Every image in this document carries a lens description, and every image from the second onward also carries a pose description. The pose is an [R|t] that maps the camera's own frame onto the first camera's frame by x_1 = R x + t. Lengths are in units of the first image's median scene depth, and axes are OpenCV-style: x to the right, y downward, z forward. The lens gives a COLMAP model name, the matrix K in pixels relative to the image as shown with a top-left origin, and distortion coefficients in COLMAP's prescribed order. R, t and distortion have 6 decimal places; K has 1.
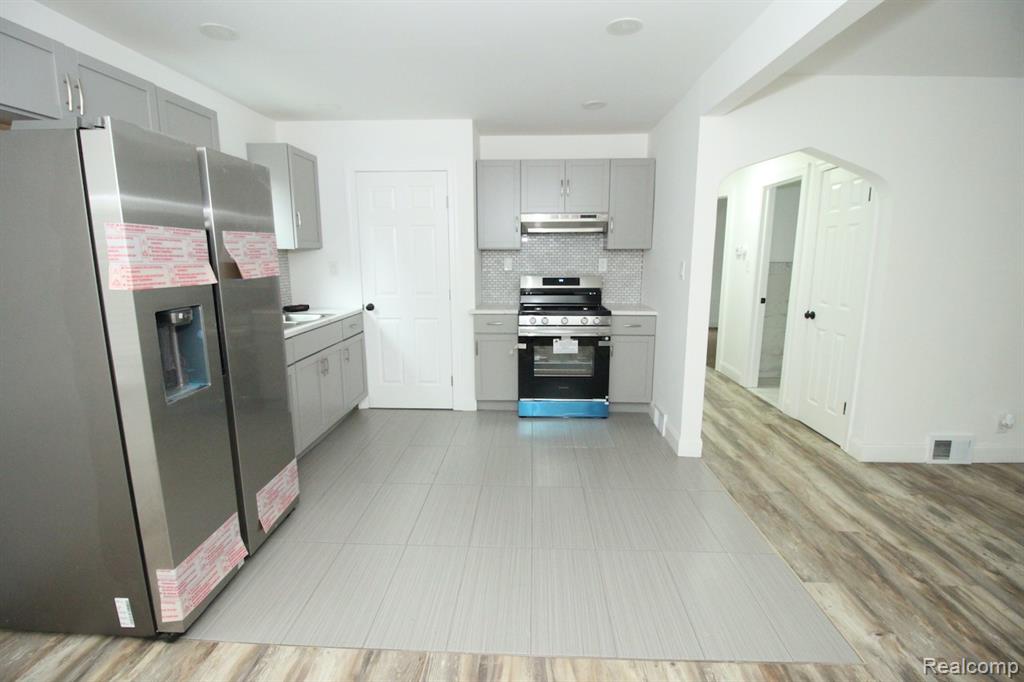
lens RADIAL K [[473.2, 0, 511.9], [0, 473.2, 340.2], [0, 0, 1]] dist [-0.003281, -0.011152]
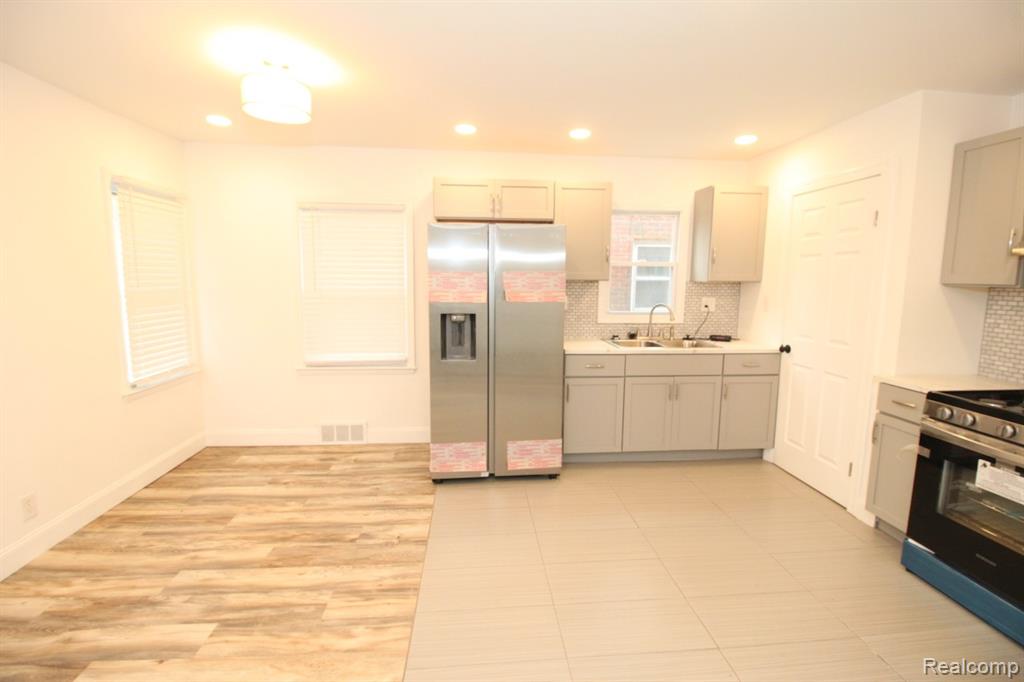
lens RADIAL K [[473.2, 0, 512.9], [0, 473.2, 339.7], [0, 0, 1]] dist [-0.003281, -0.011152]
pose [[0.130735, 0.131500, -0.982658, 0.695797], [-0.188329, 0.976411, 0.105608, -0.120664], [0.973366, 0.171257, 0.152416, 0.548184]]
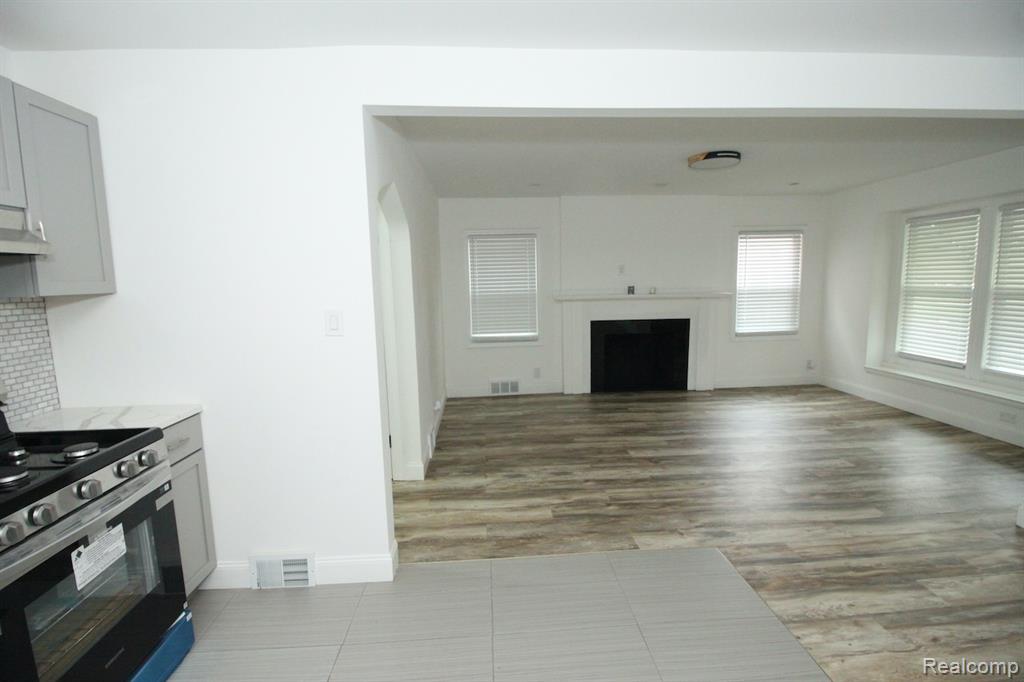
lens RADIAL K [[473.2, 0, 512.2], [0, 473.2, 341.4], [0, 0, 1]] dist [-0.003281, -0.011152]
pose [[-0.105257, -0.122712, 0.986845, -0.365527], [0.200355, 0.969391, 0.141912, -0.188827], [-0.974053, 0.212657, -0.077449, 0.927268]]
